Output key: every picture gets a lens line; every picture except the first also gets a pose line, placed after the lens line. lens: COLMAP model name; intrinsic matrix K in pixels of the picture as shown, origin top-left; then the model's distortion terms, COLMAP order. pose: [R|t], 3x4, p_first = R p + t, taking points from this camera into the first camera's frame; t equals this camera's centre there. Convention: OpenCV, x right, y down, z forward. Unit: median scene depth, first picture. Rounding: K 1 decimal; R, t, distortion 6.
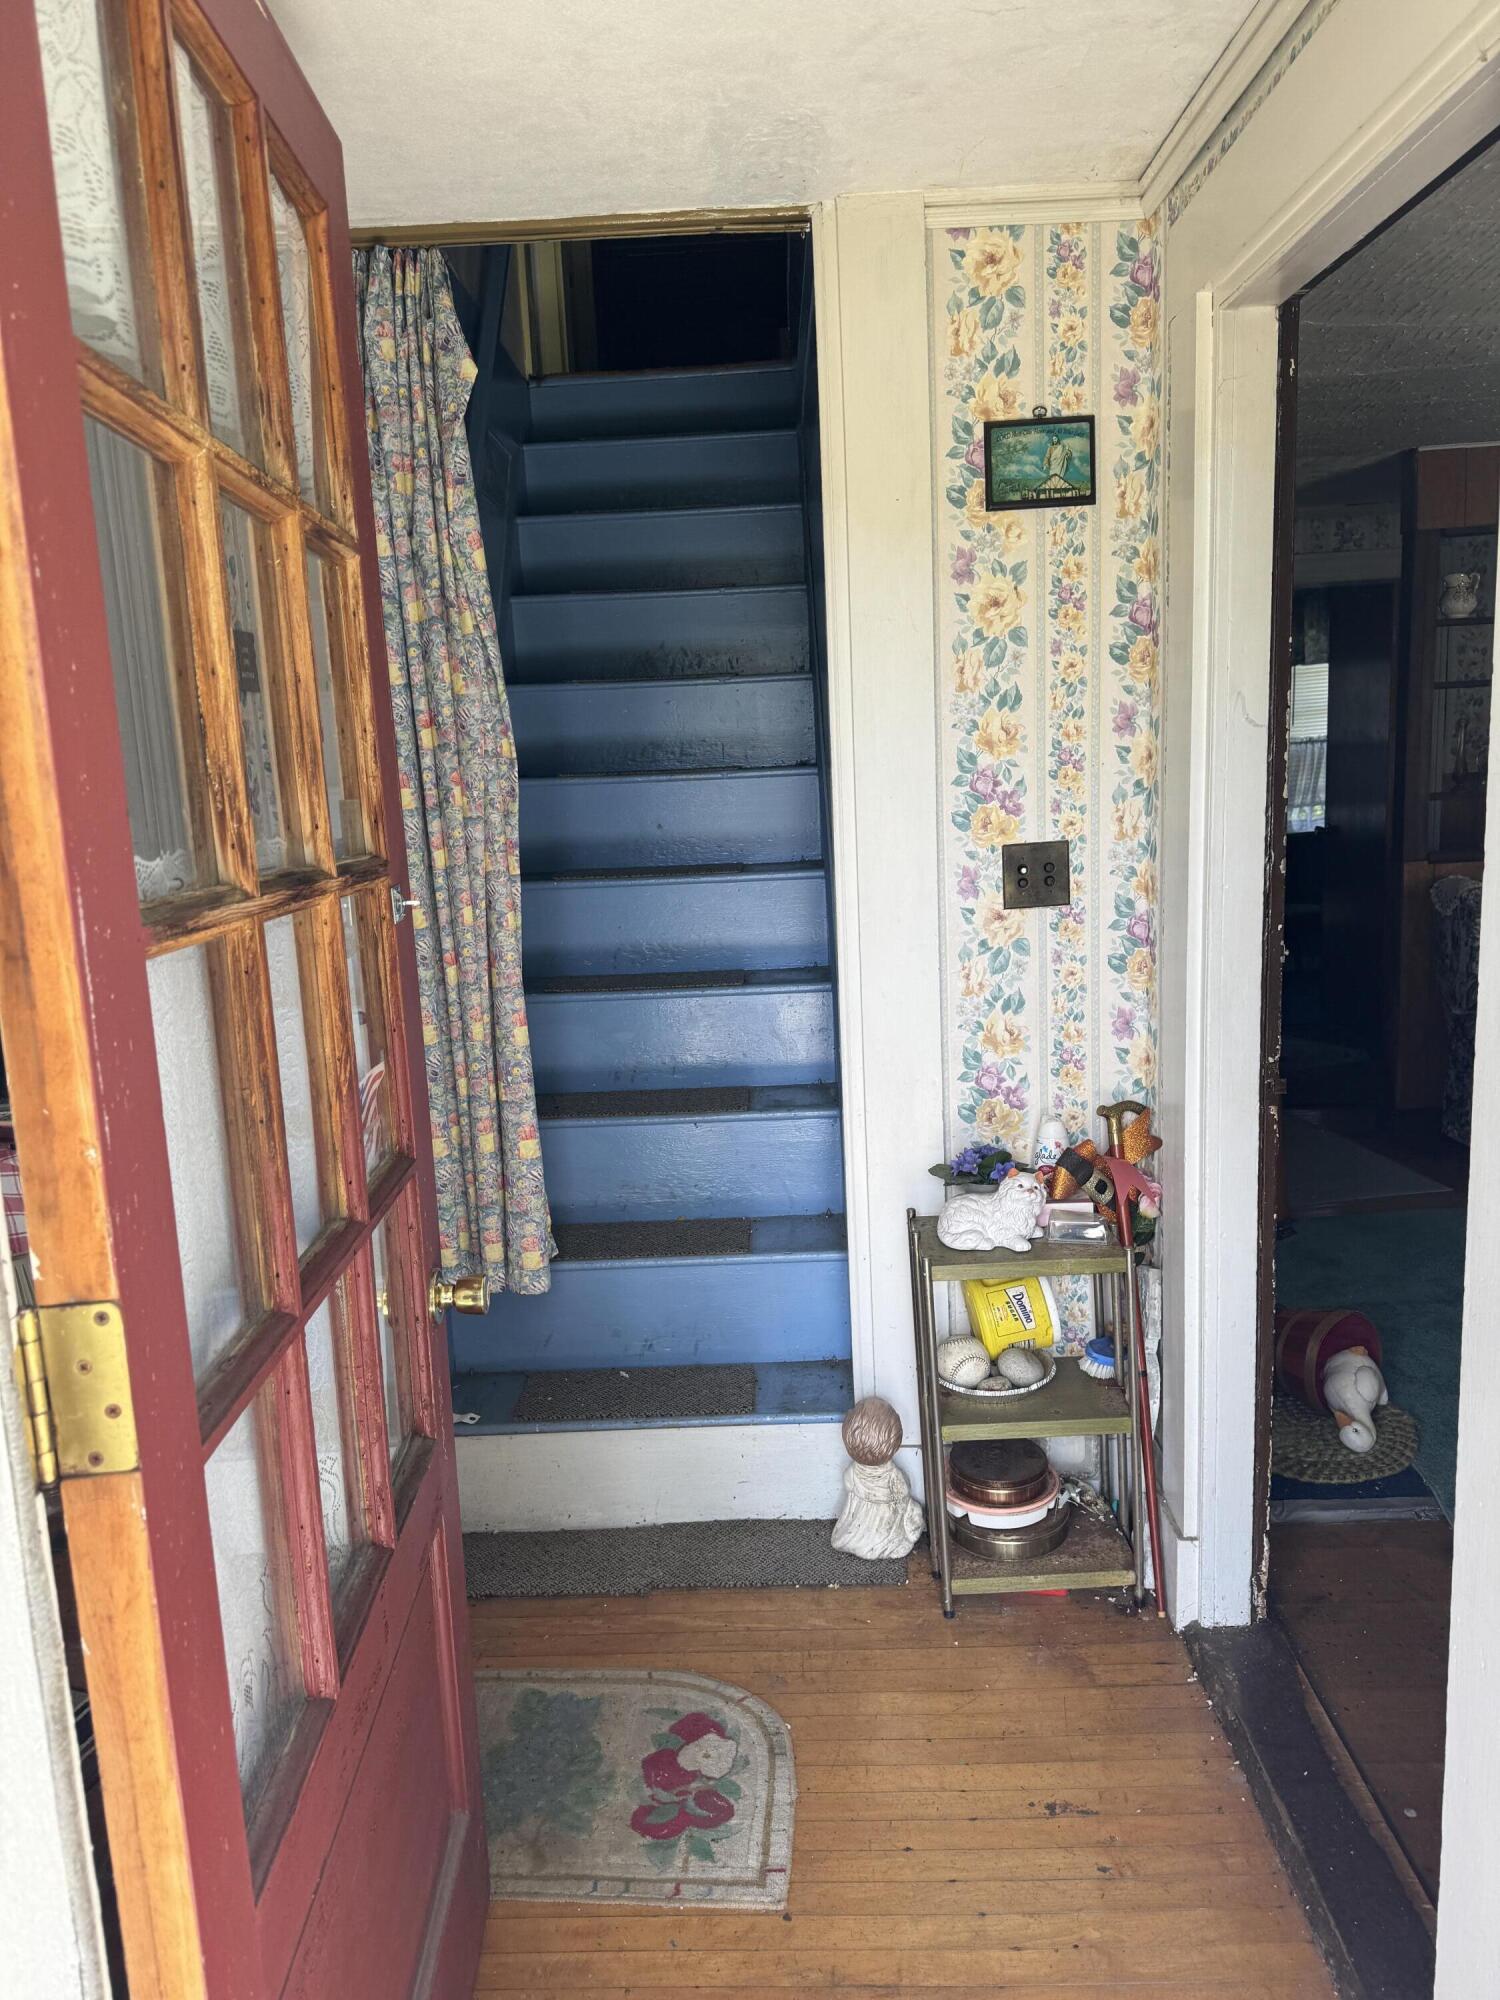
lens RADIAL K [[1417.1, 0, 750.0], [0, 1417.1, 1000.0], [0, 0, 1]] dist [0.002400, 0.000705]
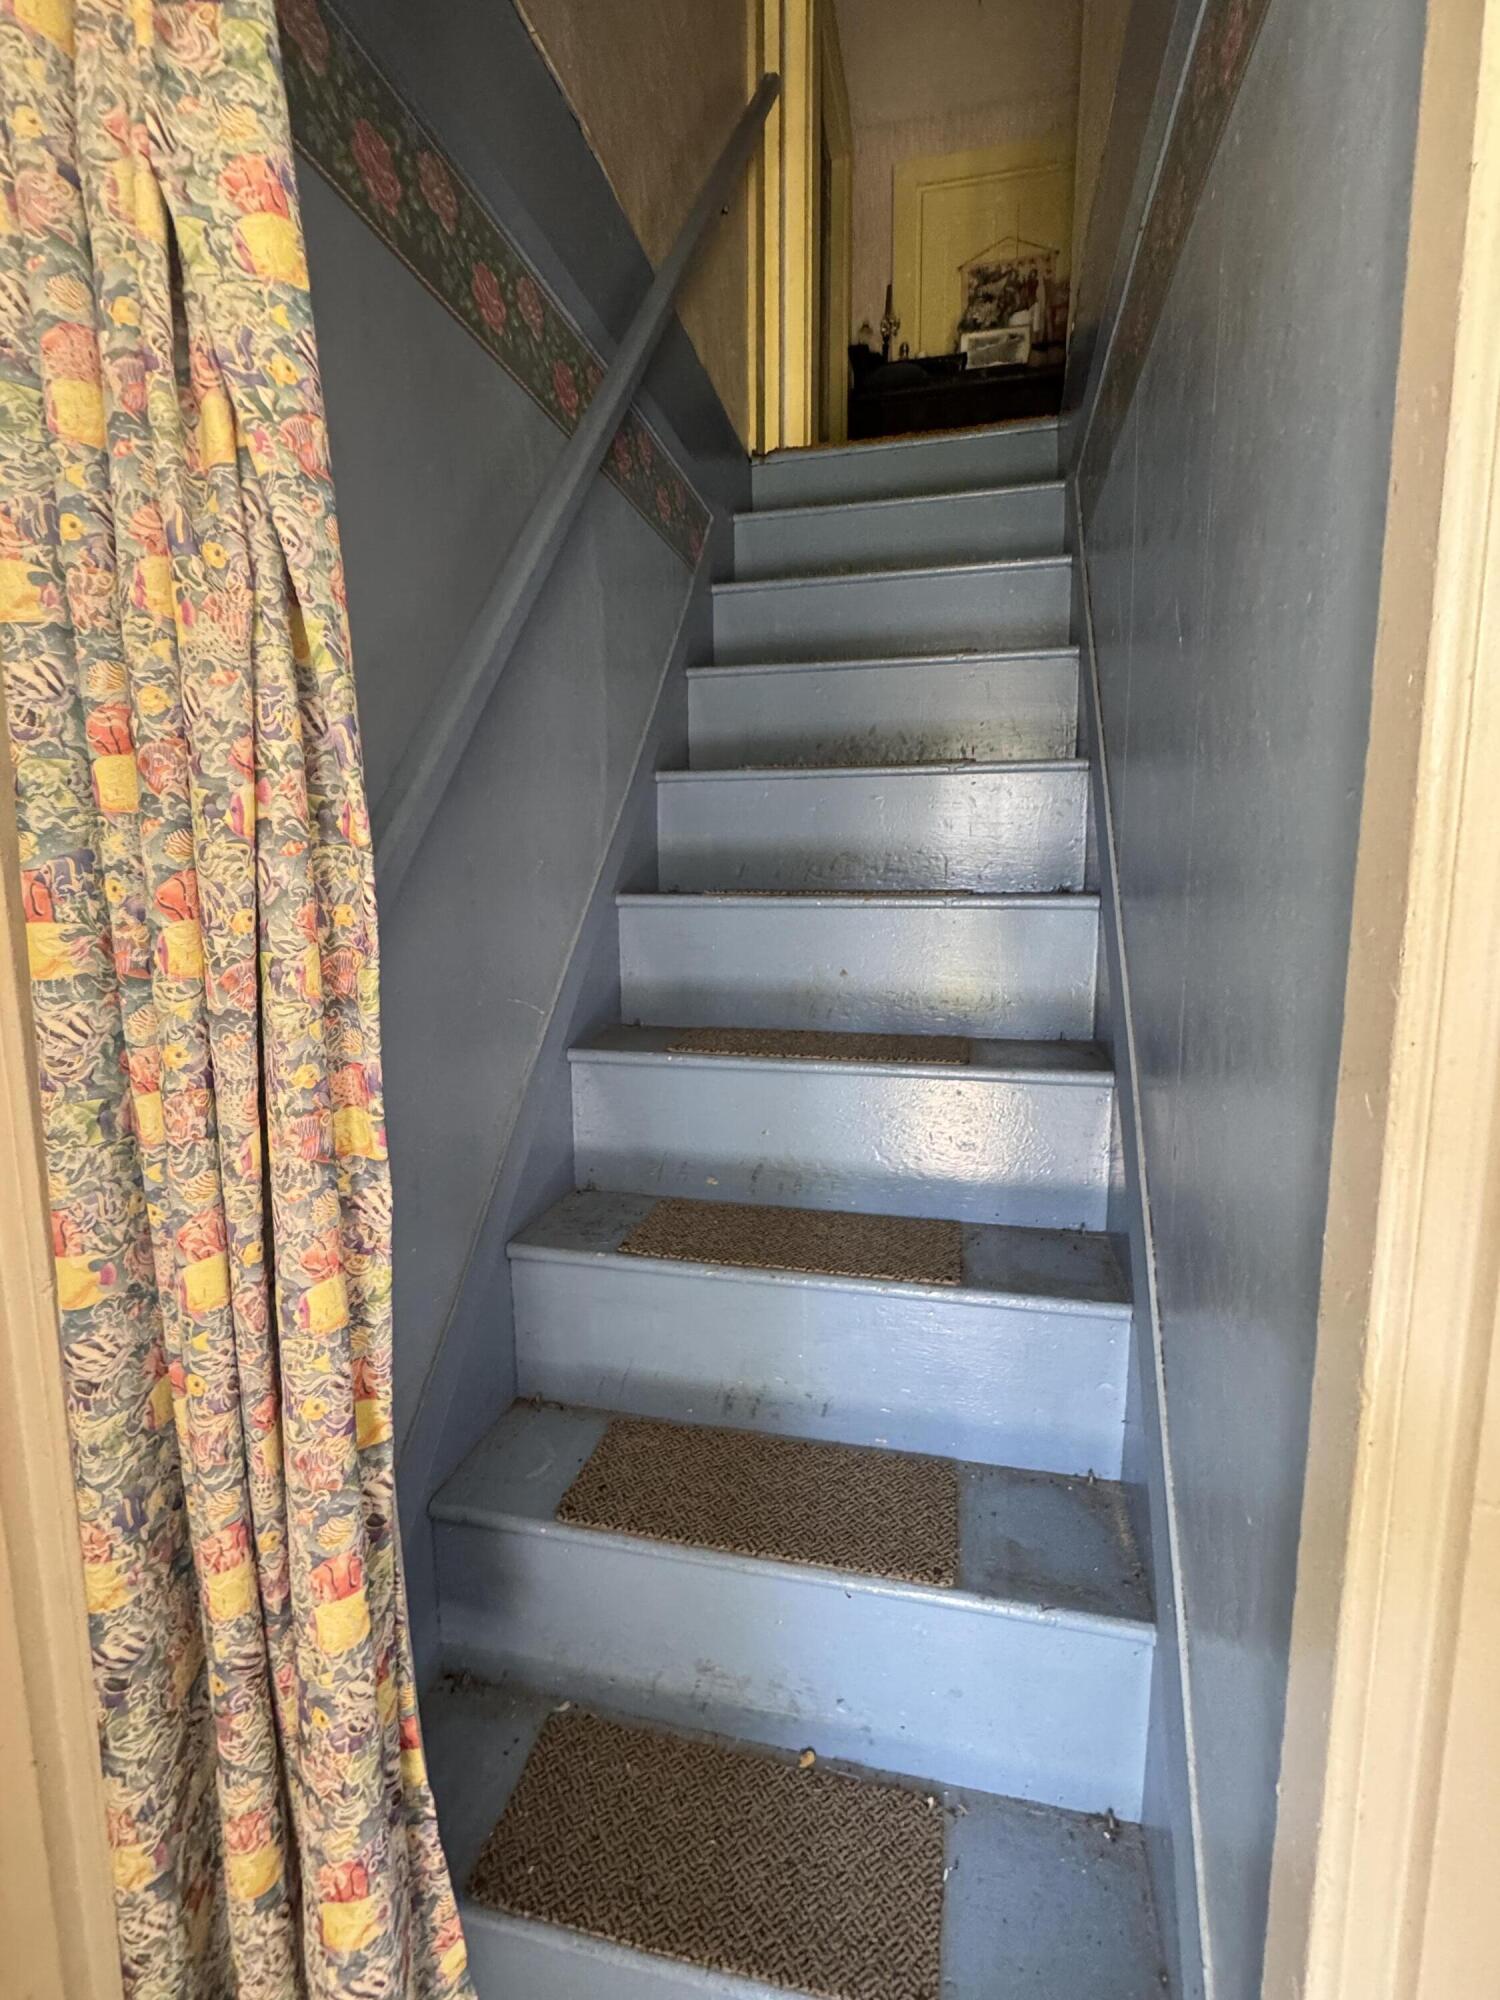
lens RADIAL K [[910.5, 0, 753.9], [0, 910.5, 995.7], [0, 0, 1]] dist [-0.001153, 0.000418]
pose [[0.977074, 0.068636, -0.201531, -0.023809], [-0.076405, 0.996594, -0.031017, -0.133160], [0.198716, 0.045704, 0.978991, 0.791437]]
